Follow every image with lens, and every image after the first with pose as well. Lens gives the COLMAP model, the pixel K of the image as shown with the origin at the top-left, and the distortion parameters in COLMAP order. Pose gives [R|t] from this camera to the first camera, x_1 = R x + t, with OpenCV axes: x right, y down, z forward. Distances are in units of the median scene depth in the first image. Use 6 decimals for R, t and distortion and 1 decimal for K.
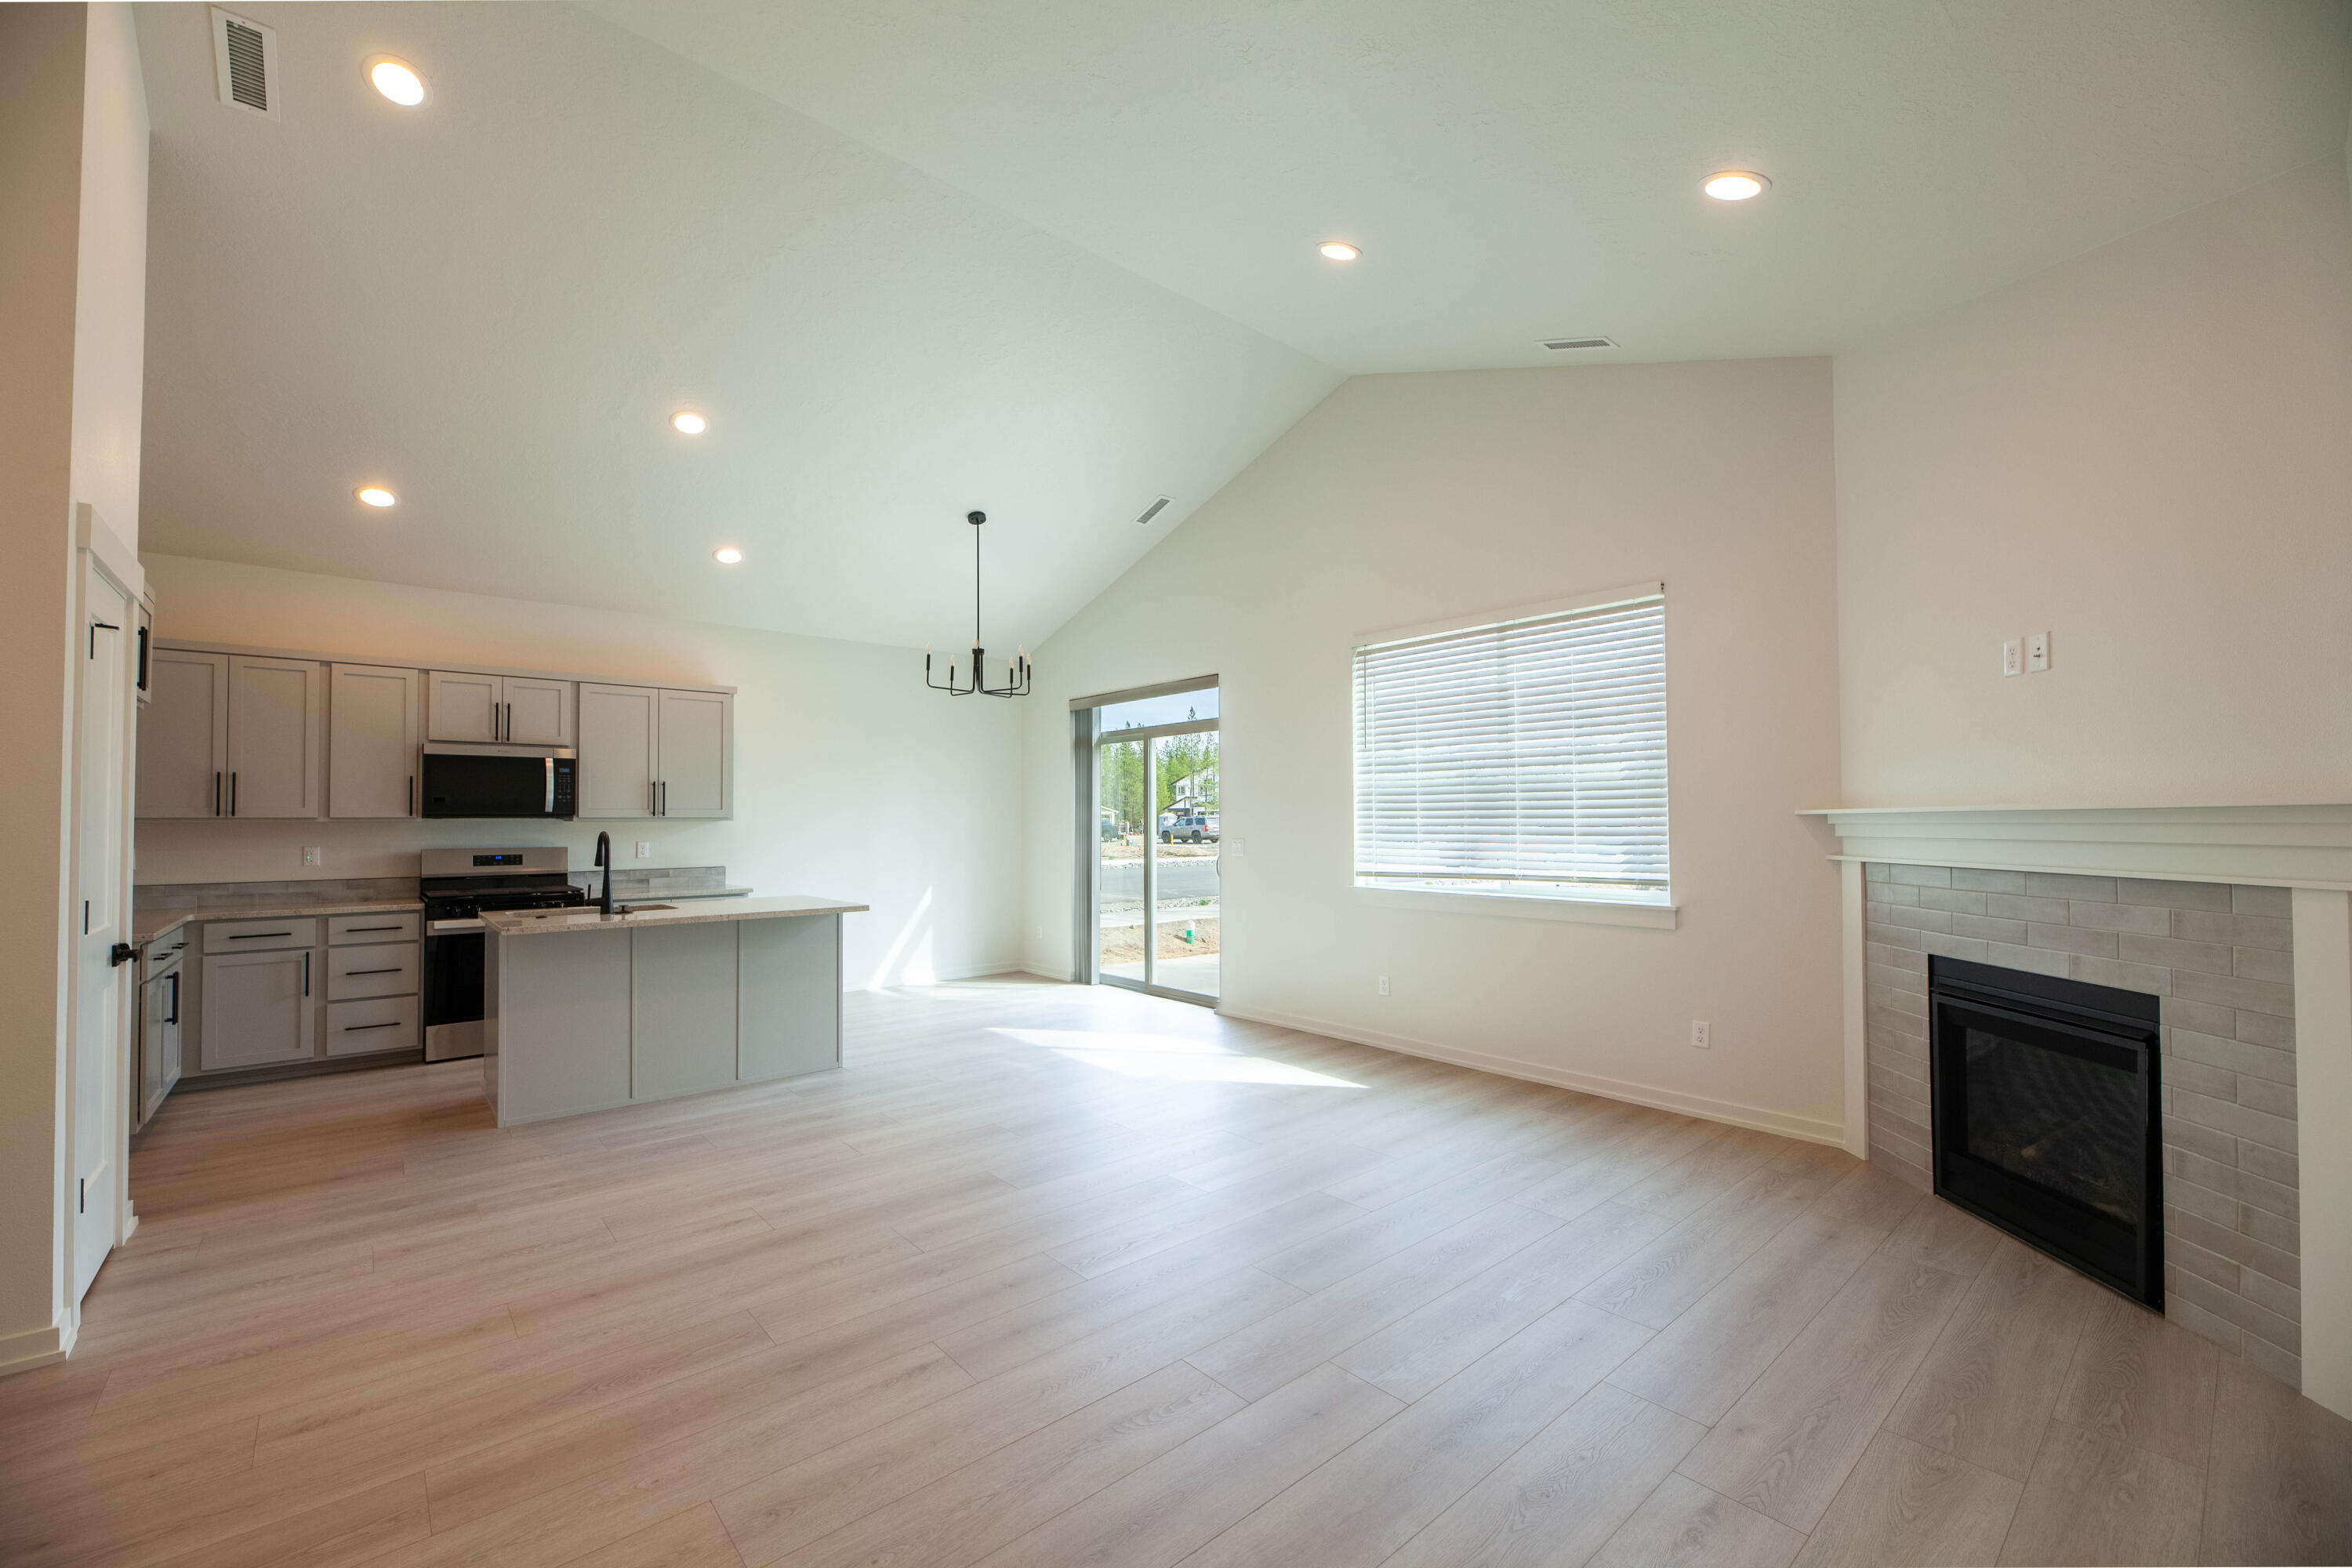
lens RADIAL K [[974.5, 0, 1173.2], [0, 974.5, 796.6], [0, 0, 1]] dist [-0.008975, -0.000326]
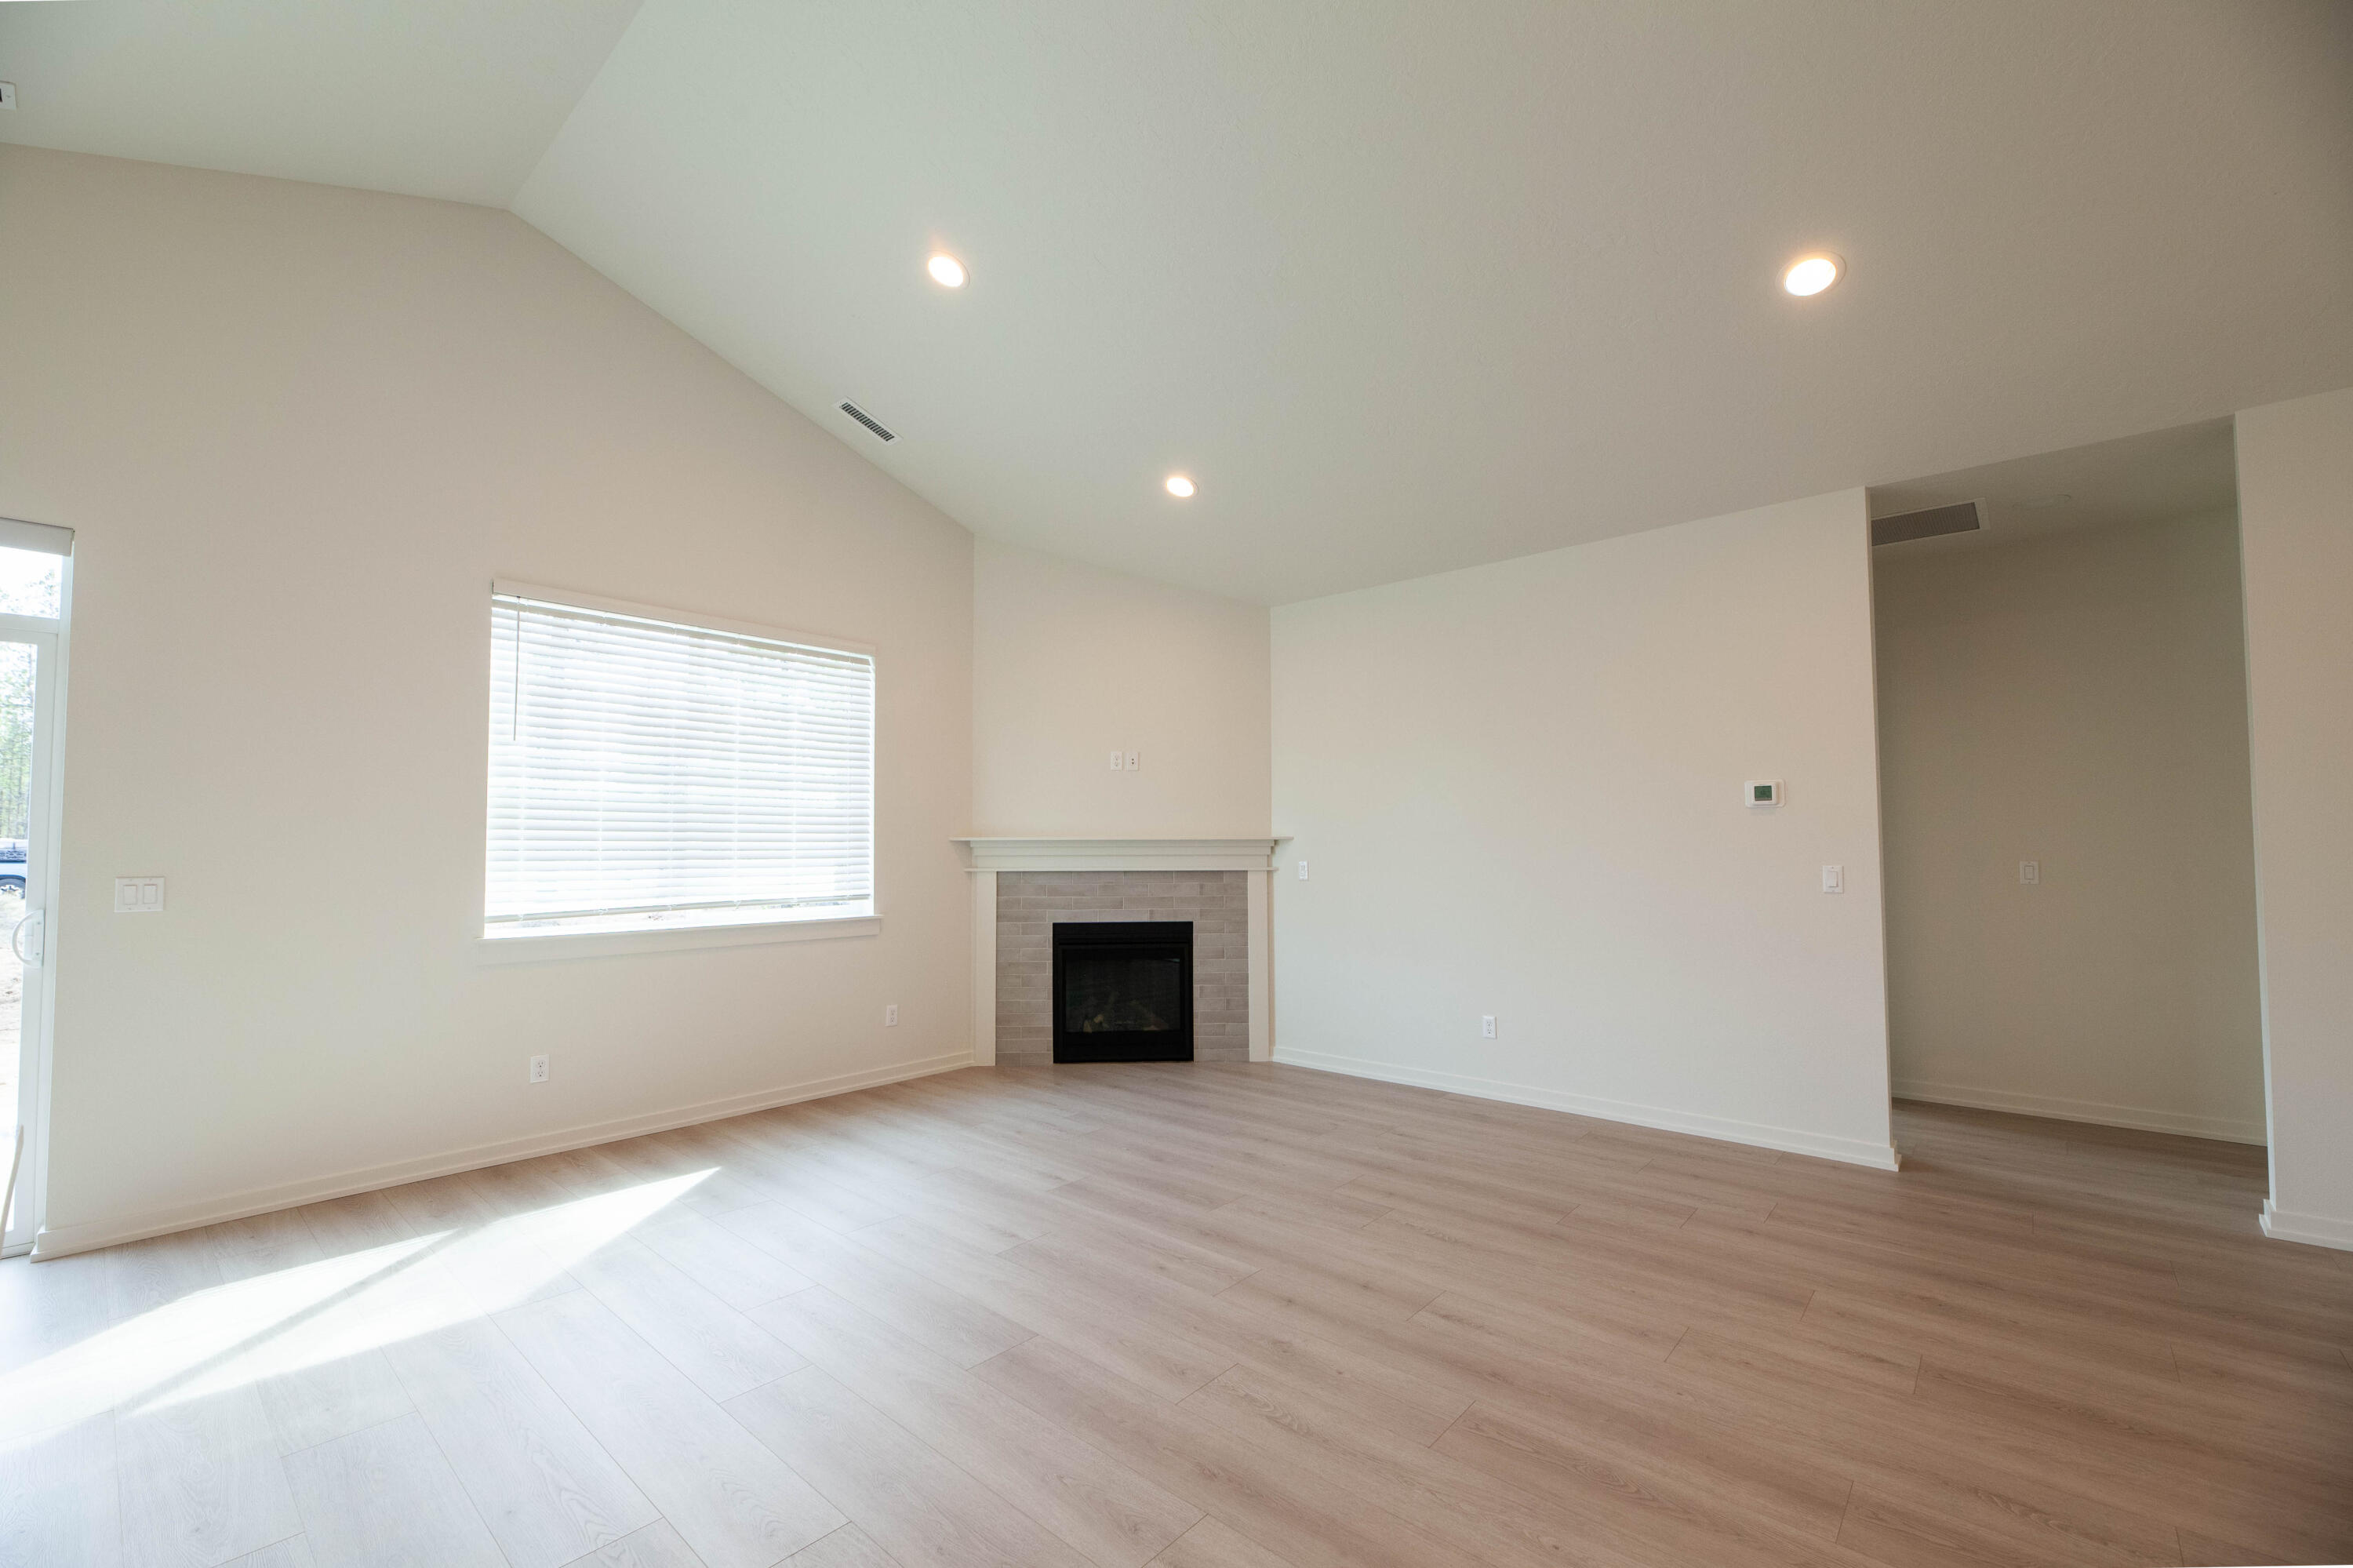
lens RADIAL K [[975.0, 0, 1169.1], [0, 975.0, 795.7], [0, 0, 1]] dist [-0.008975, -0.000326]
pose [[-0.145470, 0.052602, 0.987963, -0.883672], [-0.024796, 0.998078, -0.056792, 0.028197], [-0.989052, -0.032759, -0.143886, 0.966406]]
